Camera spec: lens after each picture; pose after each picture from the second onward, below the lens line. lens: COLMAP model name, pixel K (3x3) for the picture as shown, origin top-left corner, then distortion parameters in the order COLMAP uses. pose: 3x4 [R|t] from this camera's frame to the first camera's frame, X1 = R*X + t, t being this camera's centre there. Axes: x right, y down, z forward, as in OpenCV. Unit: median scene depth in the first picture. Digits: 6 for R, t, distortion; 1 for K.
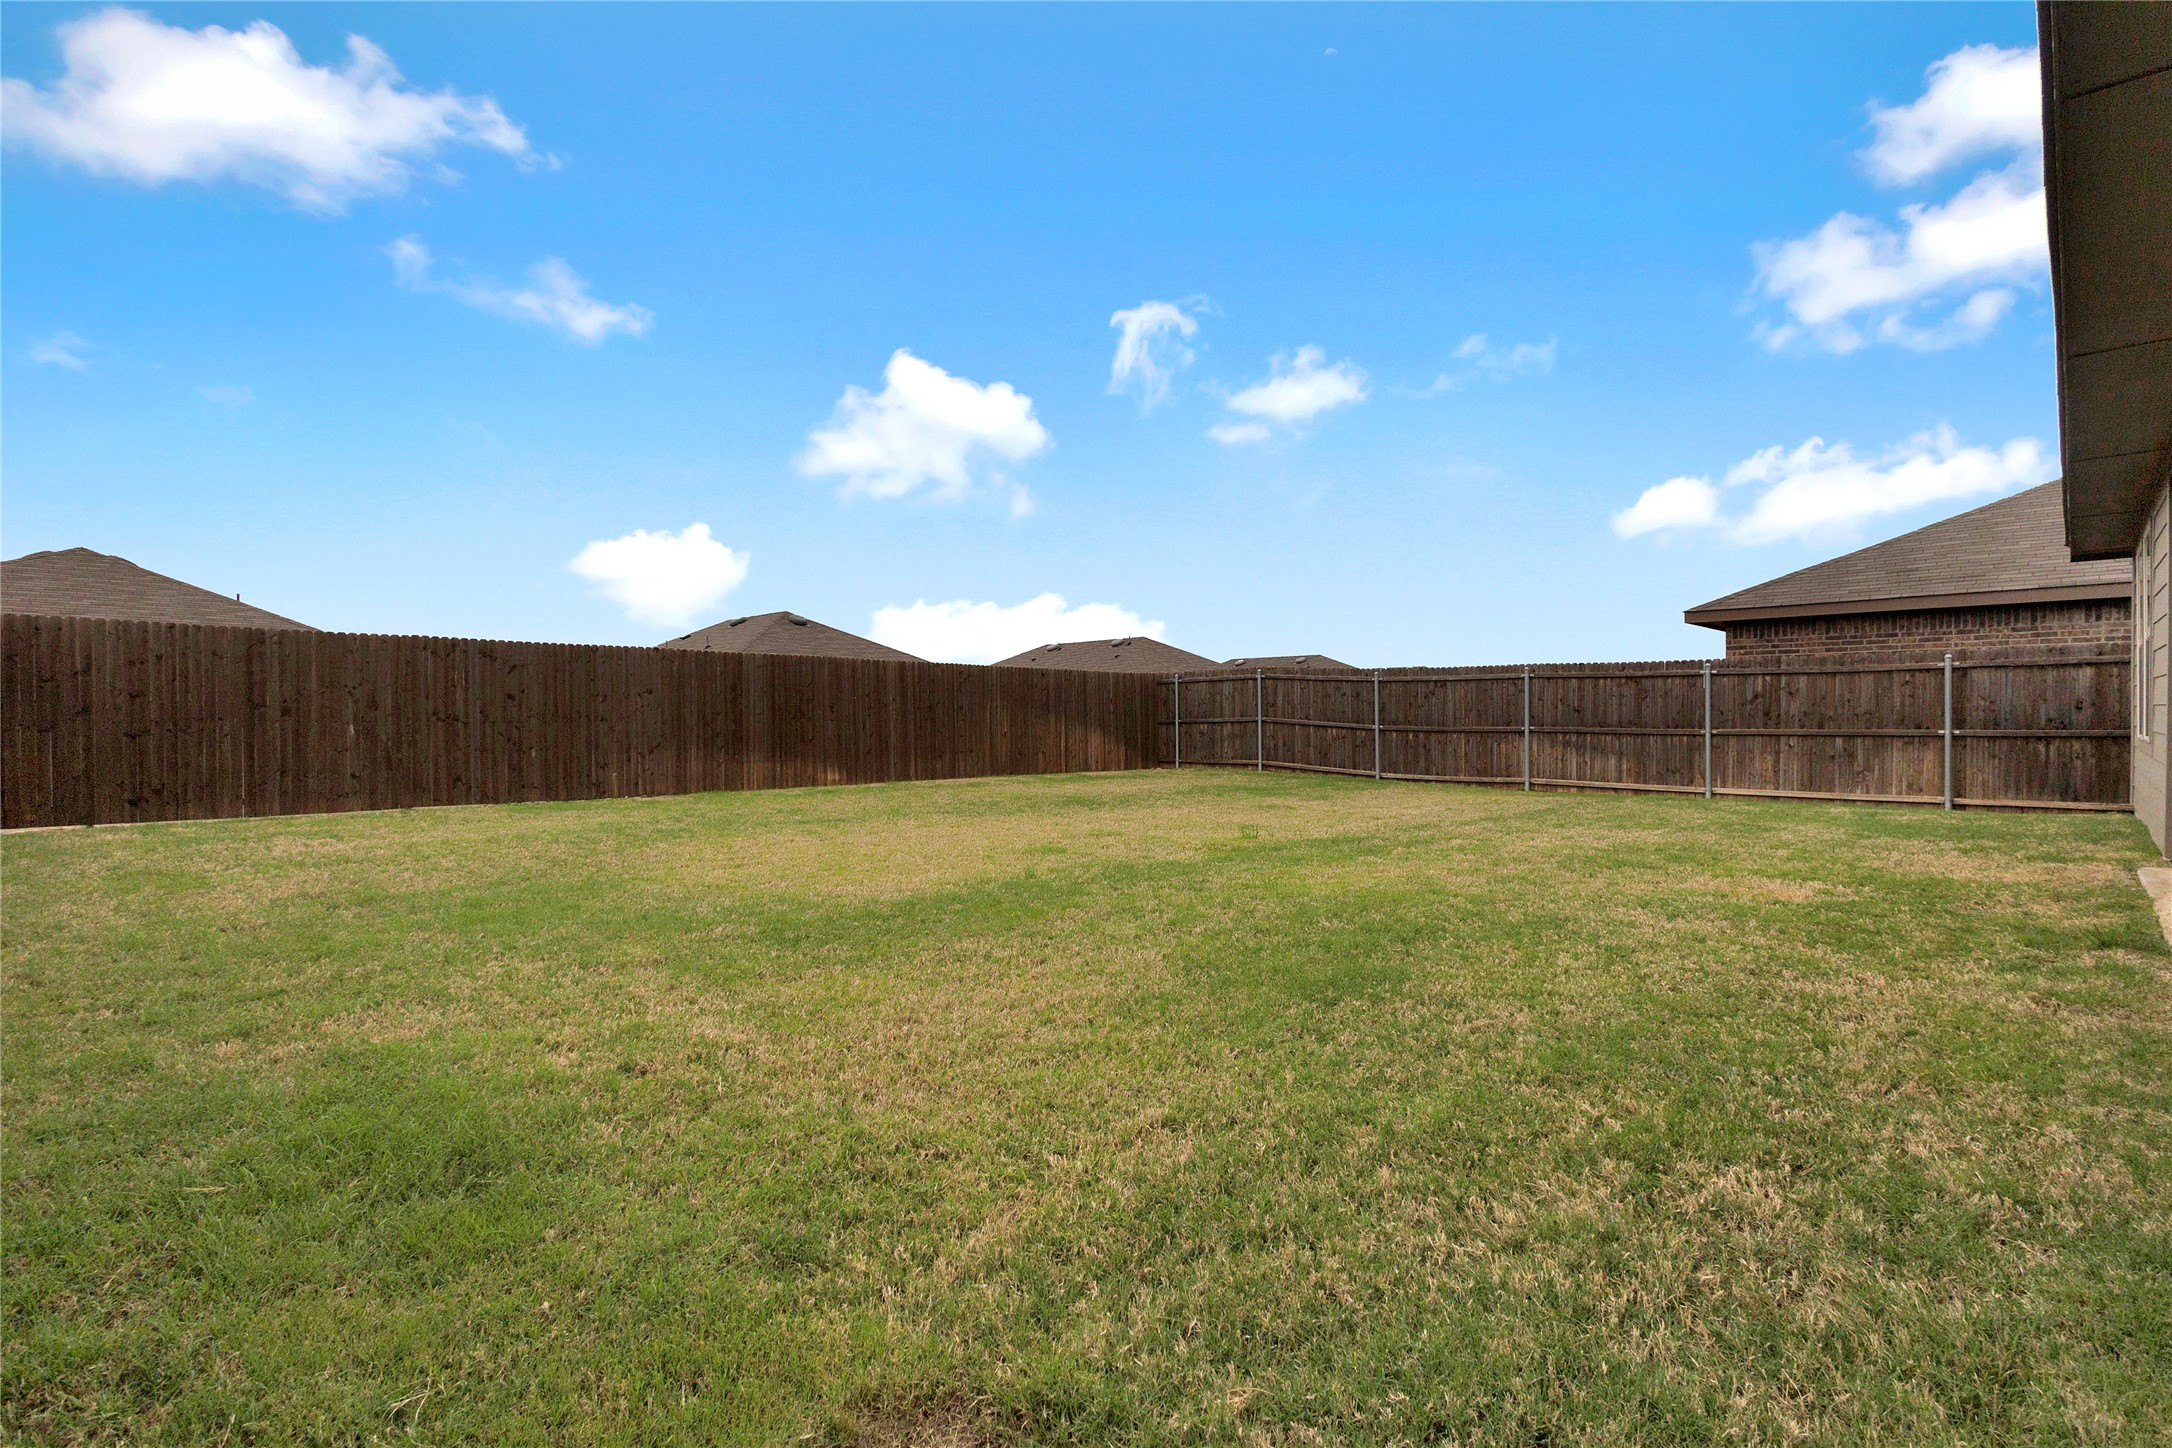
lens RADIAL K [[996.9, 0, 1086.0], [0, 996.9, 724.0], [0, 0, 1]] dist [0.006304, 0.000292]
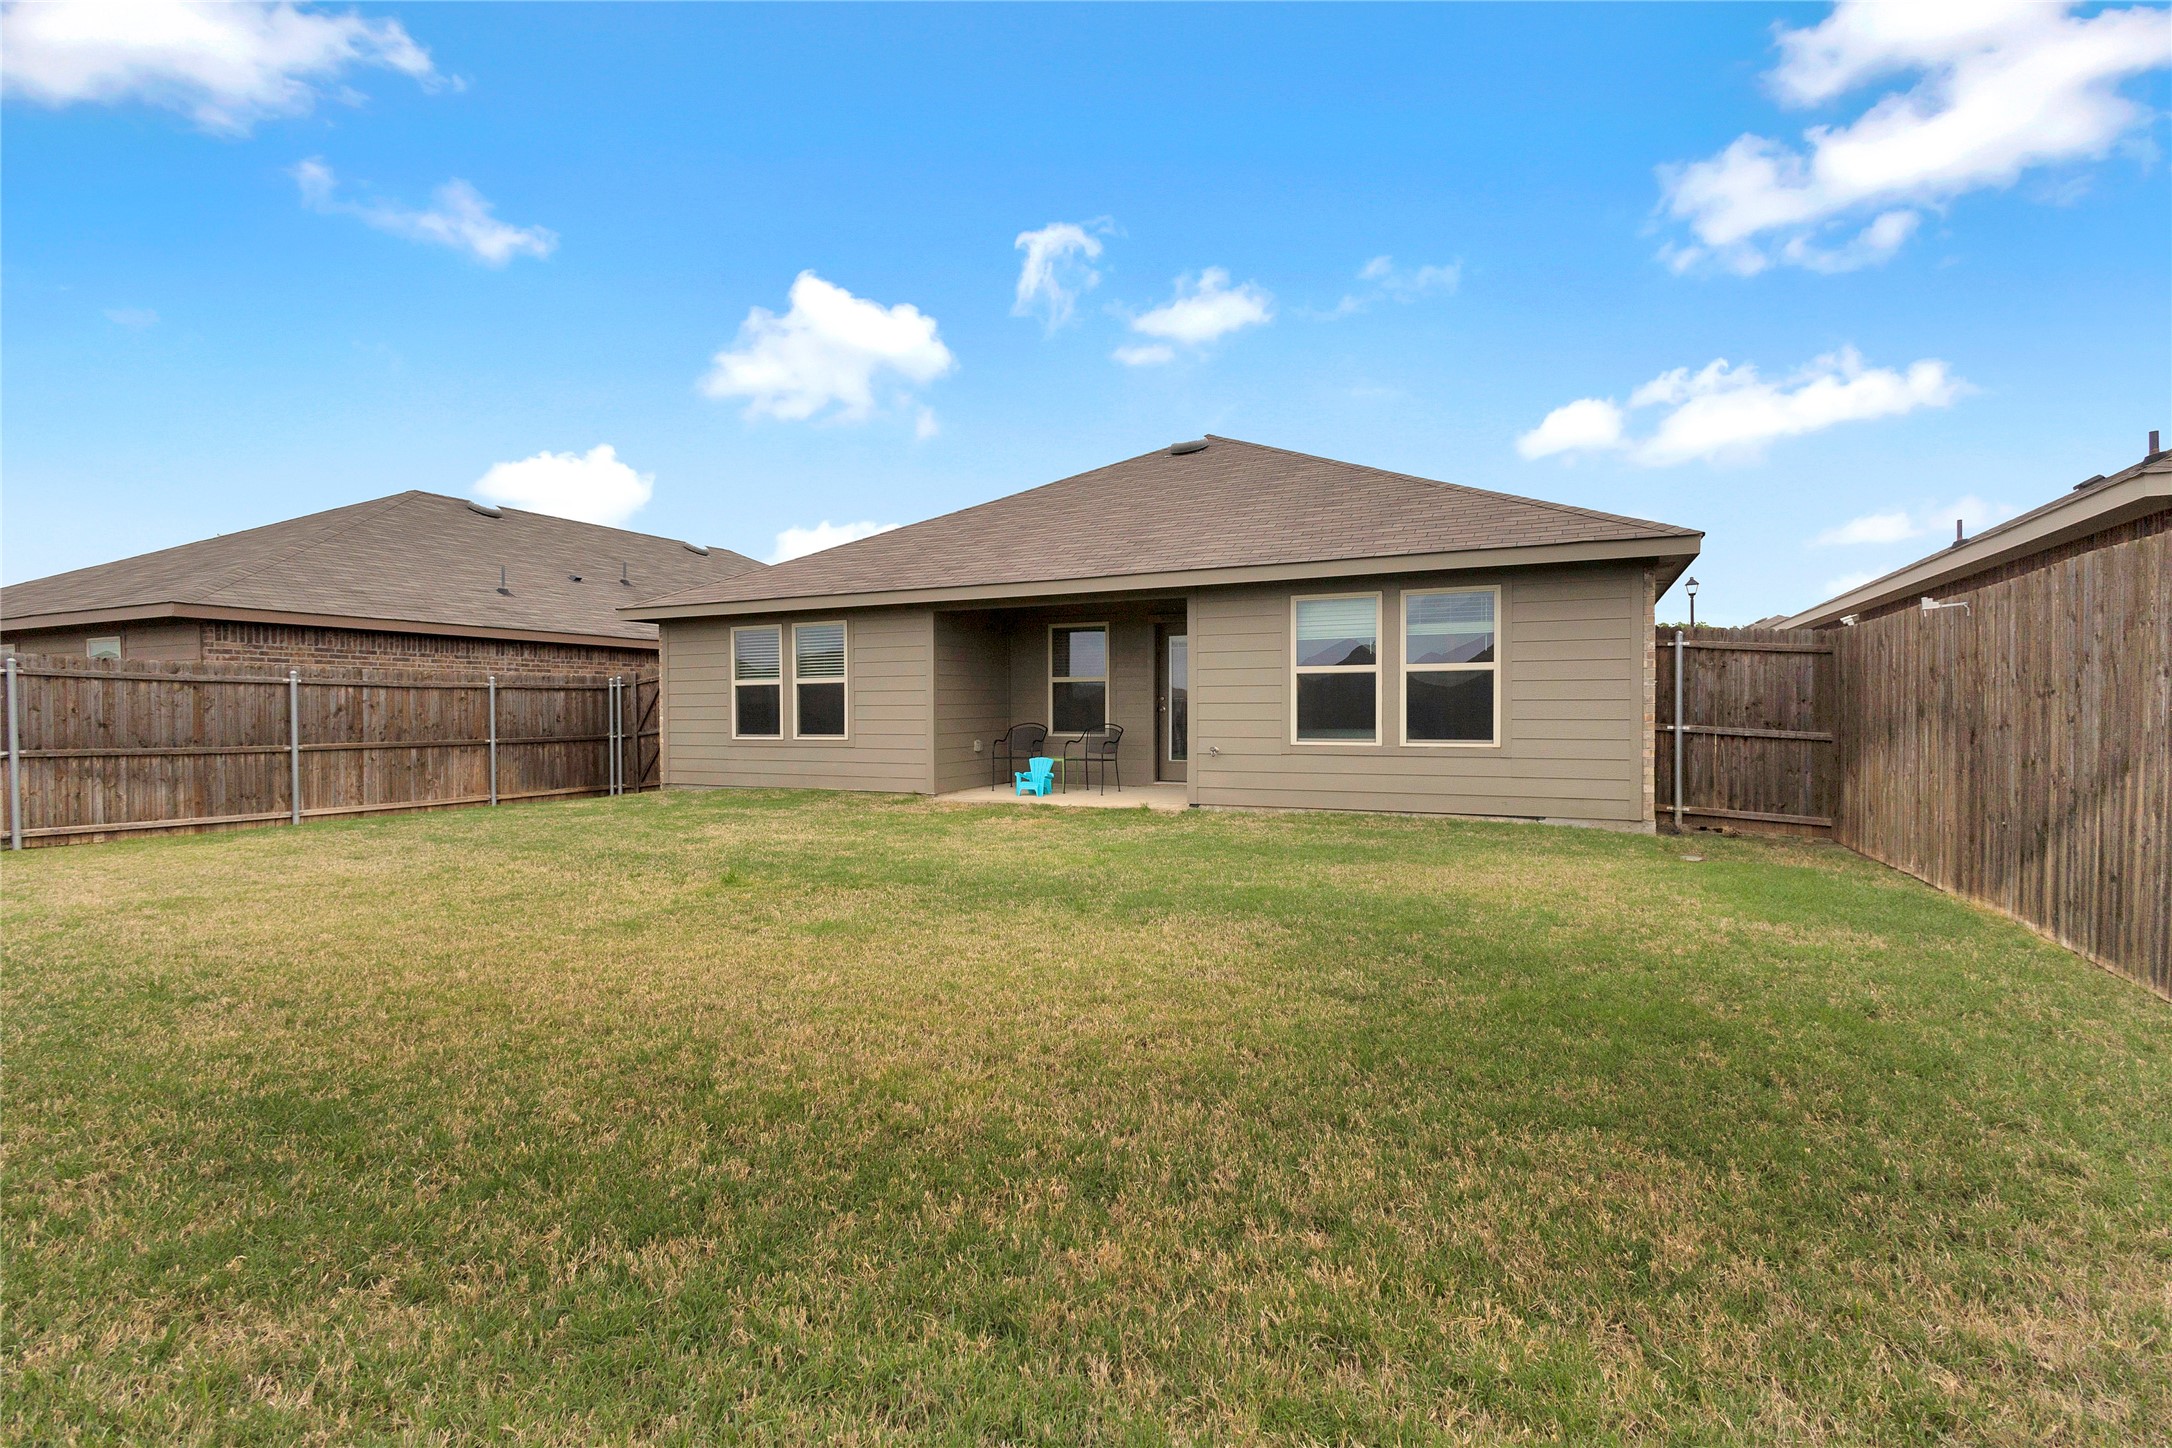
lens RADIAL K [[1005.2, 0, 1080.3], [0, 1005.2, 712.5], [0, 0, 1]] dist [0.006014, 0.000725]
pose [[-0.345565, 0.003480, 0.938388, -0.478123], [0.012131, 0.999926, 0.000759, -0.016405], [-0.938316, 0.011646, -0.345582, 0.679981]]
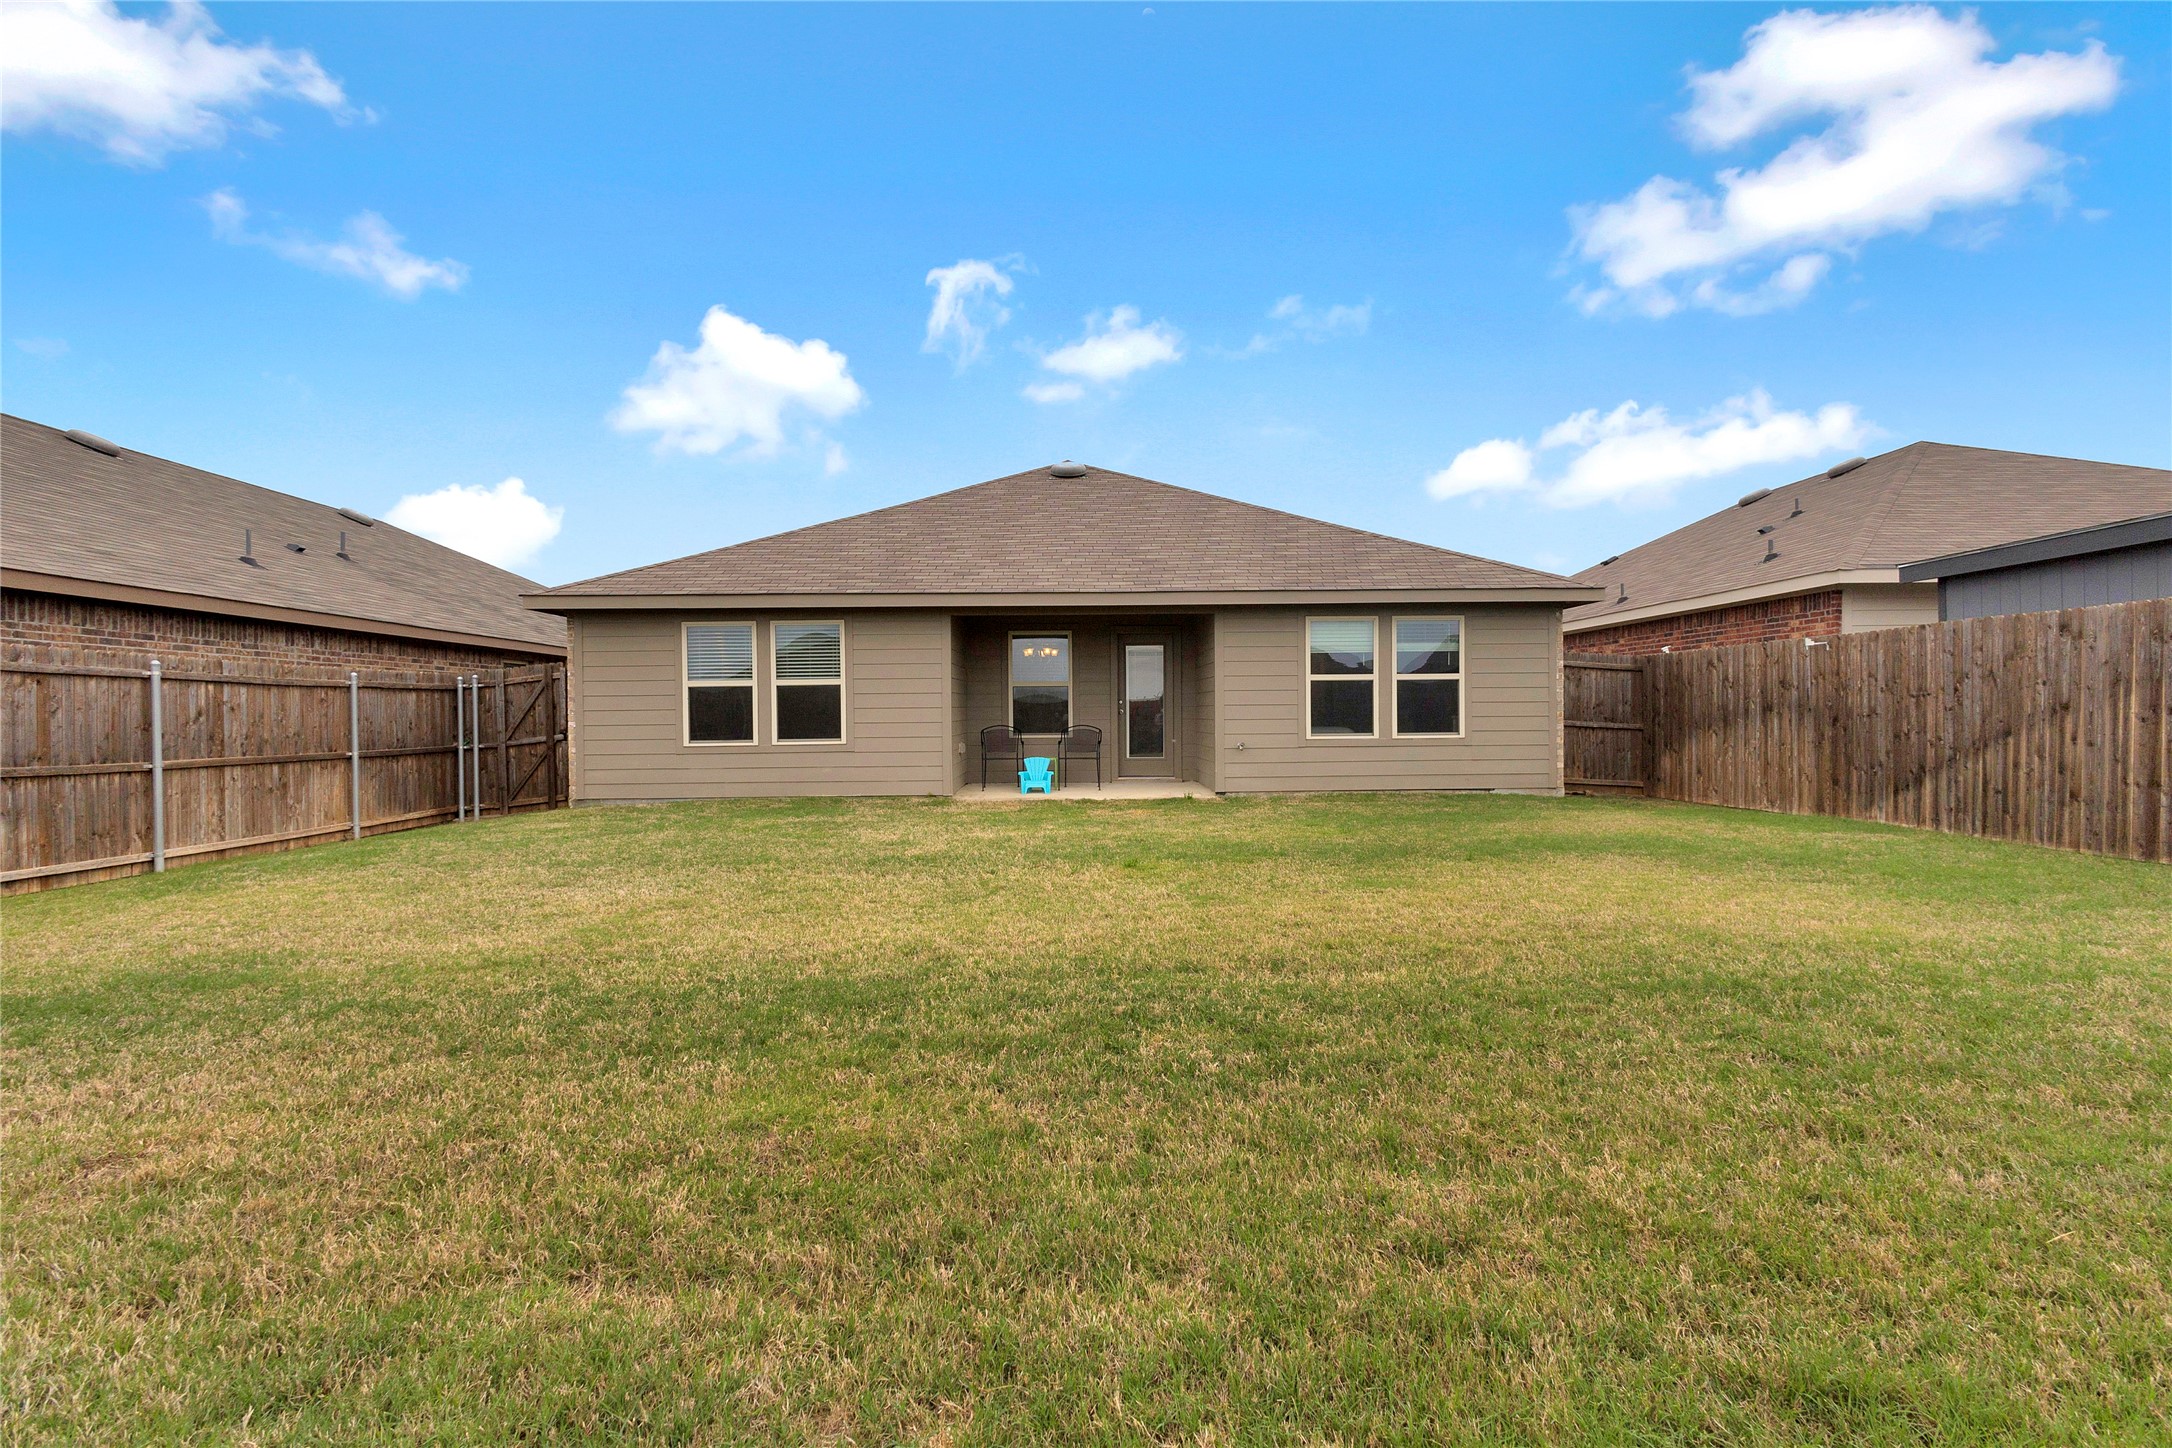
lens RADIAL K [[1005.2, 0, 1080.3], [0, 1005.2, 712.5], [0, 0, 1]] dist [0.006014, 0.000725]
pose [[-0.736613, 0.013925, 0.676171, -0.275893], [0.017084, 0.999852, -0.001980, -0.015522], [-0.676098, 0.010093, -0.736742, 1.120163]]
